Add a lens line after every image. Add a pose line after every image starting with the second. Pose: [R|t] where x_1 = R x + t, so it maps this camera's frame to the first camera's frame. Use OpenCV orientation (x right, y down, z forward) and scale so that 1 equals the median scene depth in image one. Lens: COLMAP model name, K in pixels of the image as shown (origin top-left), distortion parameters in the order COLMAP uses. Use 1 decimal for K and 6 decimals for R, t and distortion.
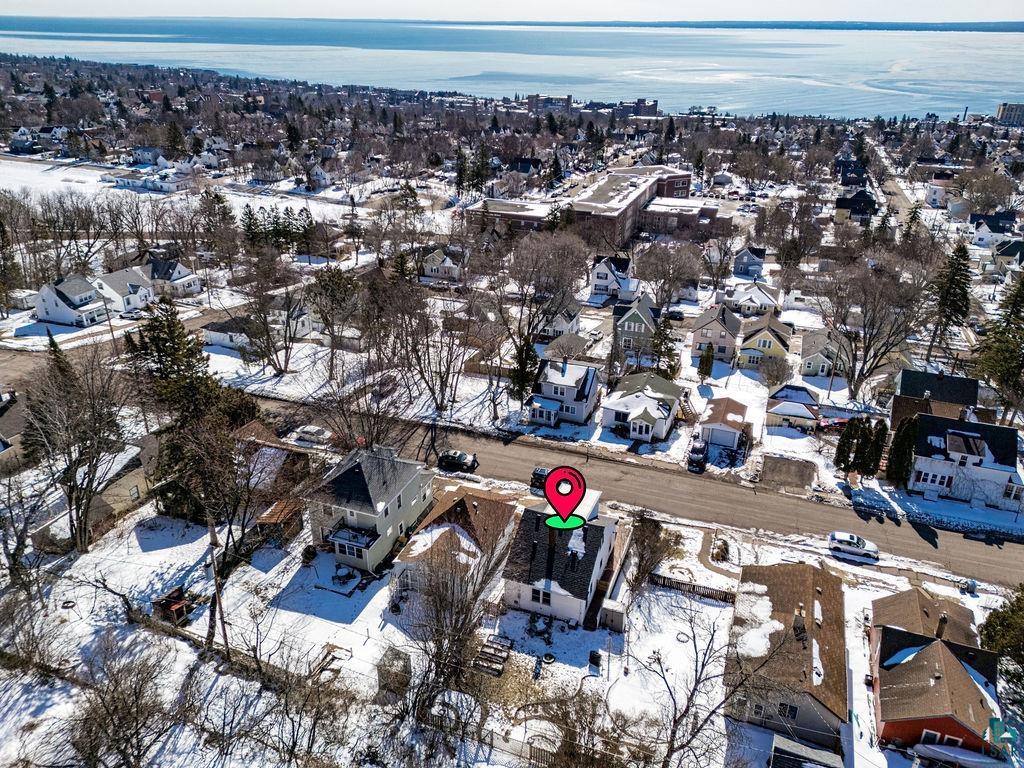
lens RADIAL K [[738.7, 0, 514.7], [0, 738.7, 385.4], [0, 0, 1]] dist [0.108446, -0.110849]
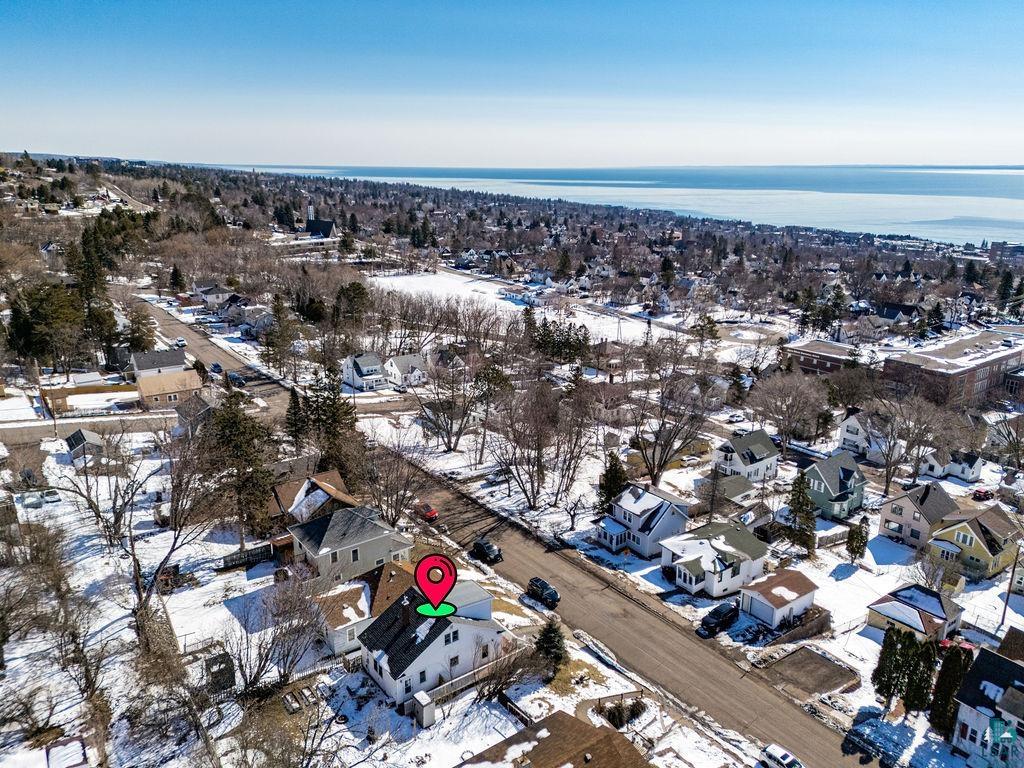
lens RADIAL K [[738.7, 0, 514.7], [0, 738.7, 385.4], [0, 0, 1]] dist [0.108446, -0.110849]
pose [[0.842698, 0.149405, -0.517241, 0.617416], [-0.233962, 0.966892, -0.101887, -0.037834], [0.484893, 0.206874, 0.849754, 0.087878]]
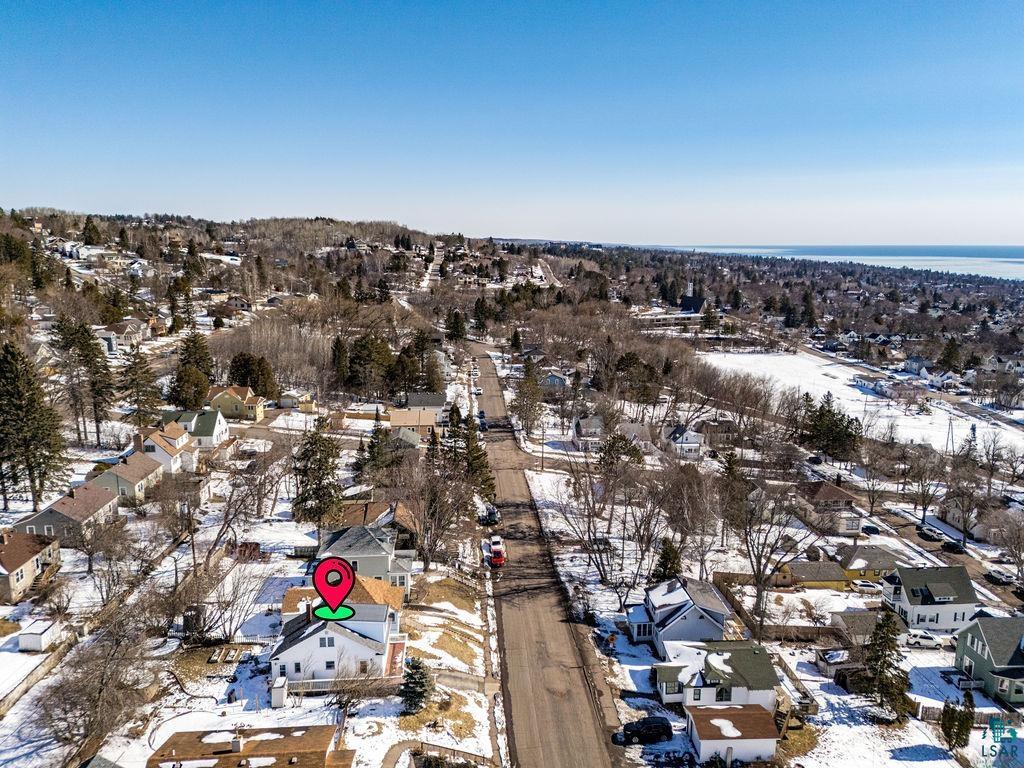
lens RADIAL K [[738.7, 0, 514.7], [0, 738.7, 385.4], [0, 0, 1]] dist [0.108446, -0.110849]
pose [[0.420943, 0.164343, -0.892075, 1.131375], [-0.395819, 0.918159, -0.017626, -0.237277], [0.816170, 0.360520, 0.451543, 0.516158]]
